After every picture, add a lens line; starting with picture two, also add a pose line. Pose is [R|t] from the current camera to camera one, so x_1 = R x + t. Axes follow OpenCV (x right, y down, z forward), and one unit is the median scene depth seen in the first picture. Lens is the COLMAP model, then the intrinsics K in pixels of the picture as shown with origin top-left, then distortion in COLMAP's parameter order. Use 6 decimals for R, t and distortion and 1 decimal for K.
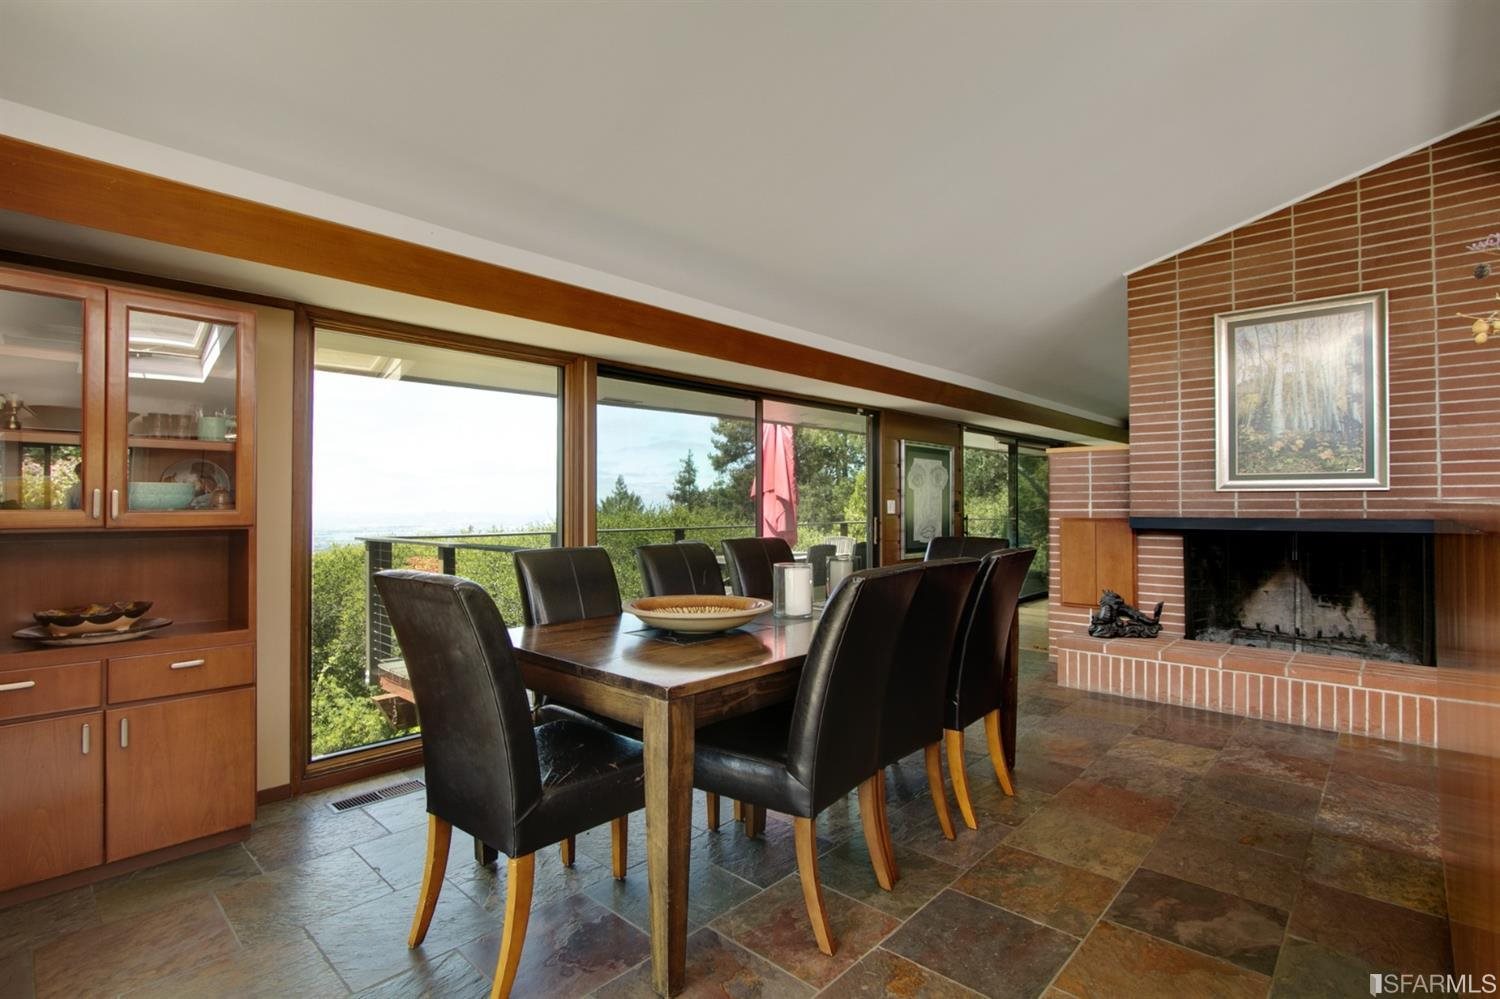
lens RADIAL K [[706.3, 0, 741.2], [0, 706.3, 500.1], [0, 0, 1]] dist [-0.004569, -0.001000]
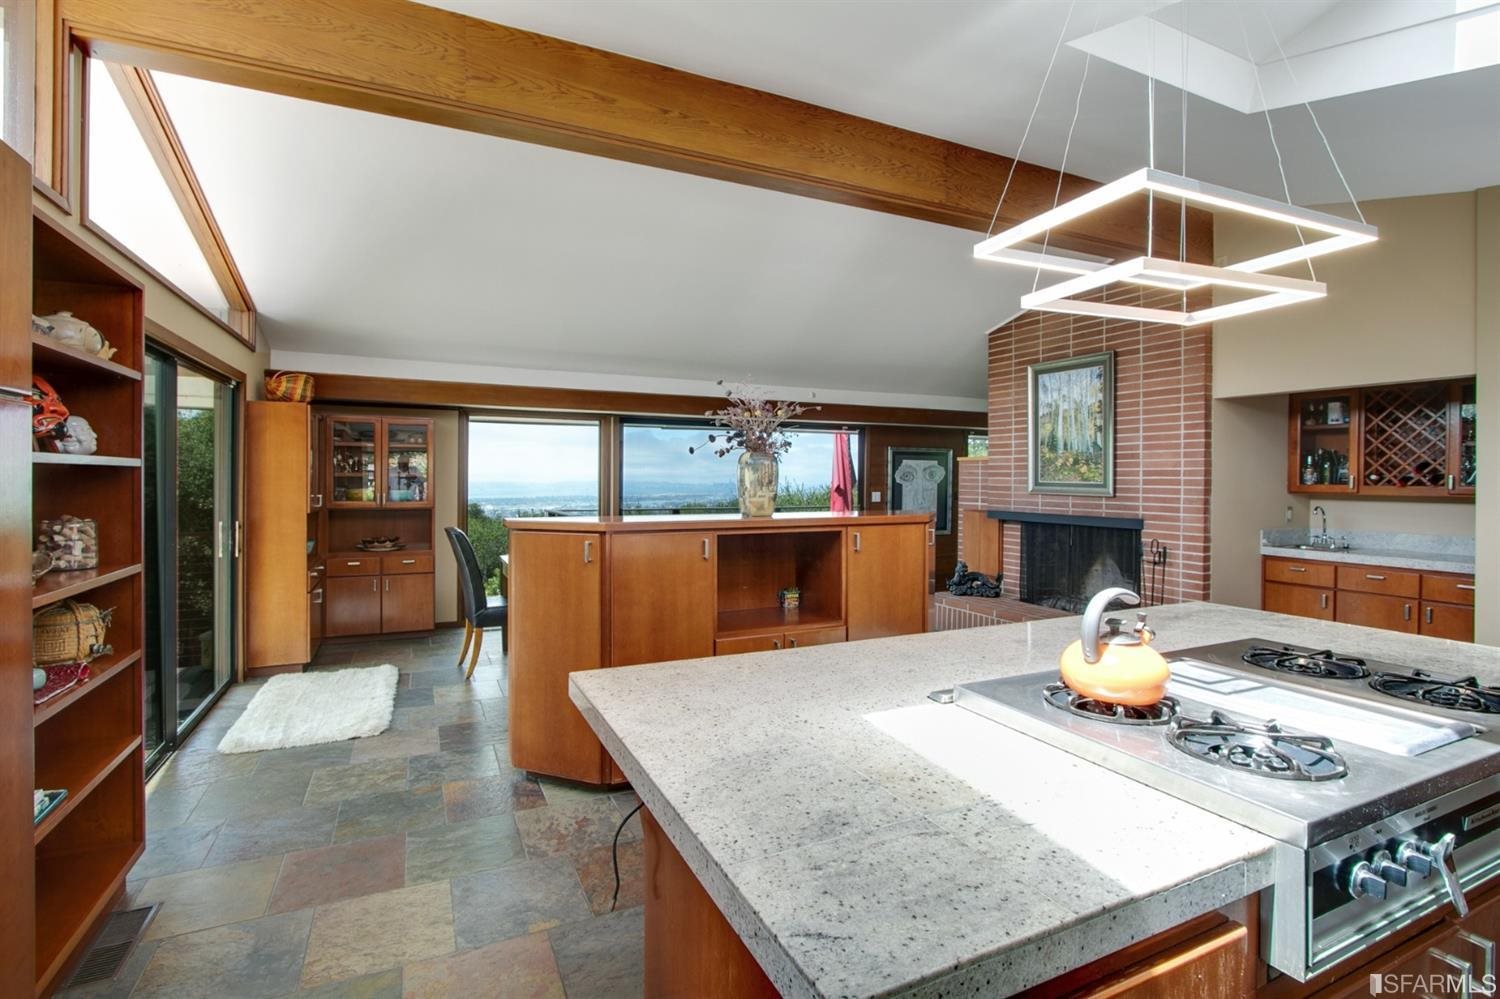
lens RADIAL K [[706.3, 0, 756.2], [0, 706.3, 491.0], [0, 0, 1]] dist [-0.004569, -0.001000]
pose [[0.932902, 0.015617, -0.359792, 0.691846], [-0.006465, 0.999625, 0.026627, -0.052243], [0.360073, -0.022514, 0.932652, -0.490991]]
